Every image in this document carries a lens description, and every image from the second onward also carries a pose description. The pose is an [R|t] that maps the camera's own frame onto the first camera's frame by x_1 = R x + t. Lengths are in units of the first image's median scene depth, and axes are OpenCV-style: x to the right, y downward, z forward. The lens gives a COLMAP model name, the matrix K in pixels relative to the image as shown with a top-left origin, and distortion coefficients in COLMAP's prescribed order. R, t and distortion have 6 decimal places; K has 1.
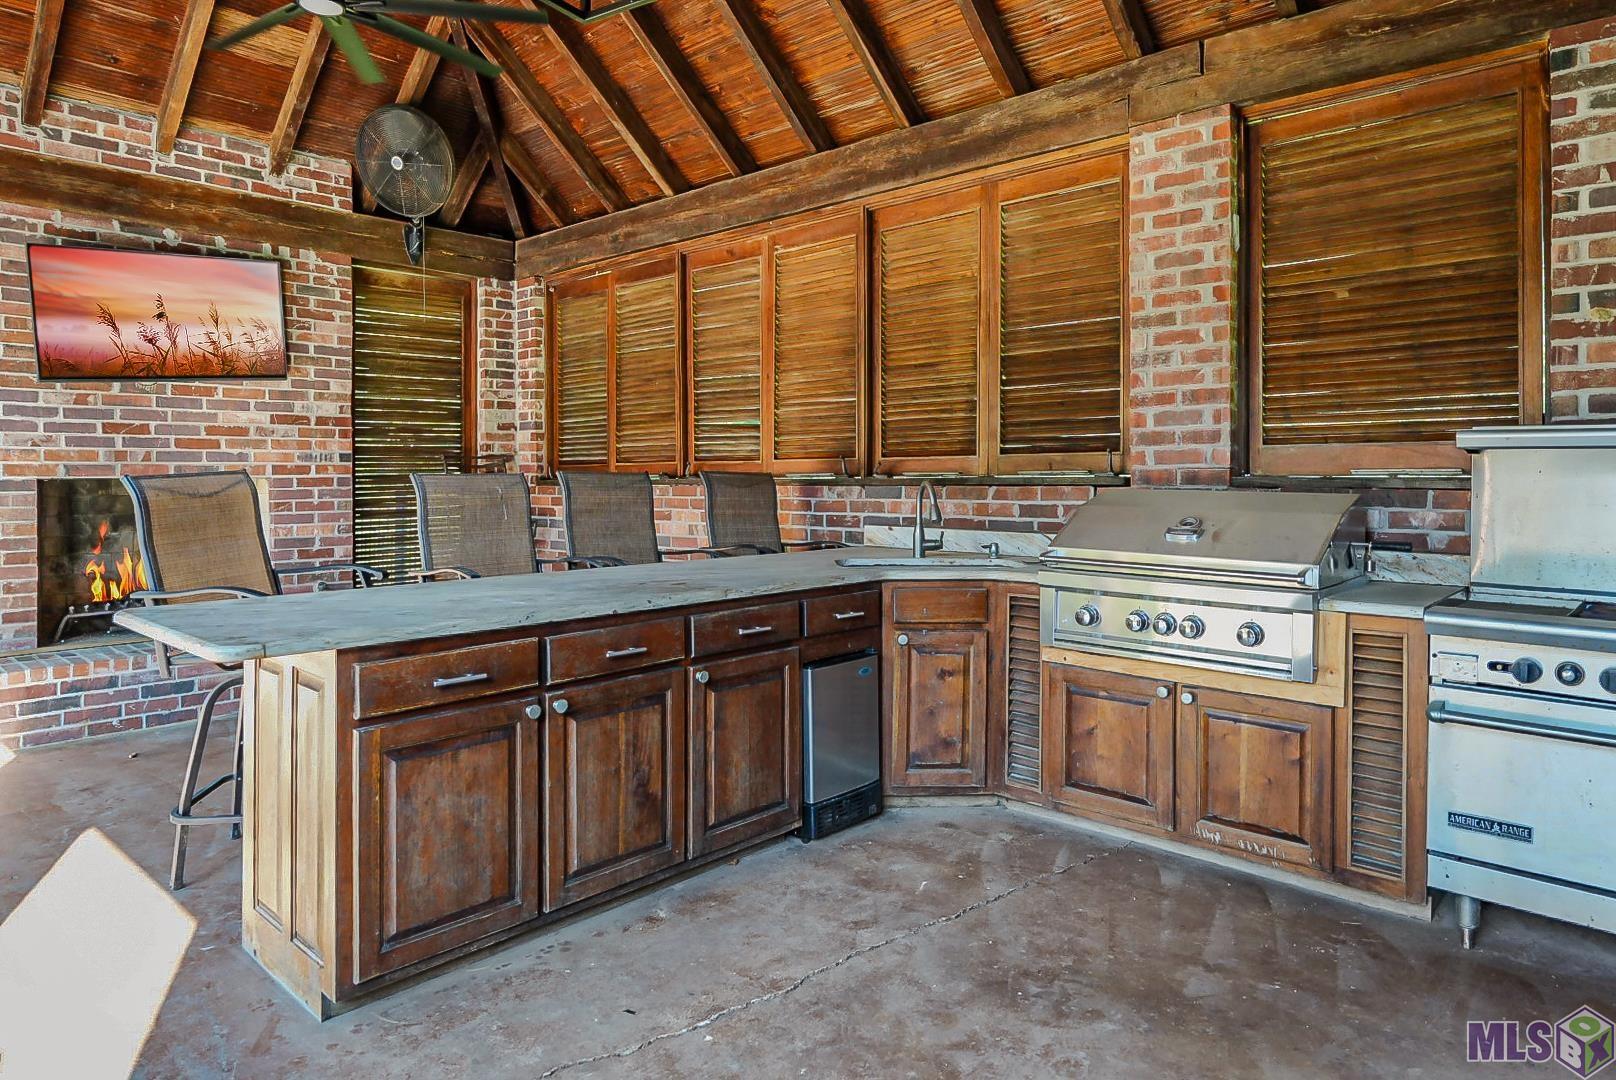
lens RADIAL K [[1007.5, 0, 805.1], [0, 1007.5, 470.6], [0, 0, 1]] dist [-0.003945, -0.000736]
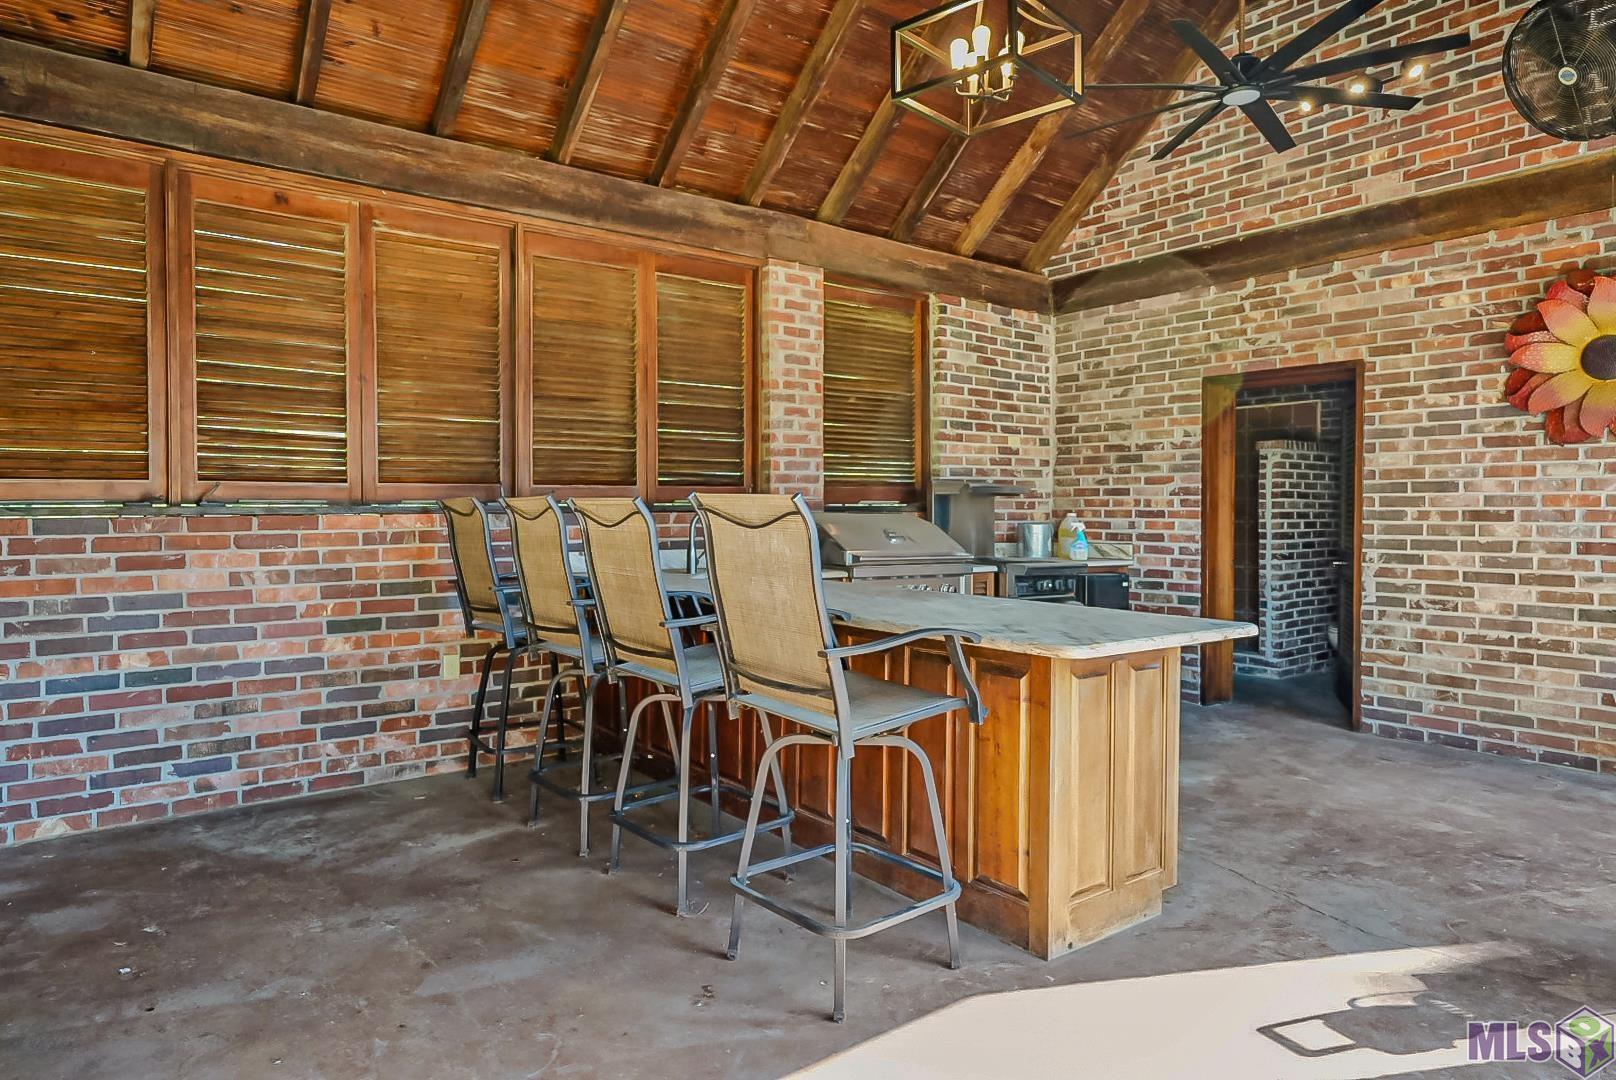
lens RADIAL K [[1007.5, 0, 807.2], [0, 1007.5, 538.8], [0, 0, 1]] dist [-0.003945, -0.000736]
pose [[0.158514, -0.026459, 0.987002, -1.092227], [-0.003412, 0.999620, 0.027345, 0.015168], [-0.987351, -0.007702, 0.158363, 0.732731]]
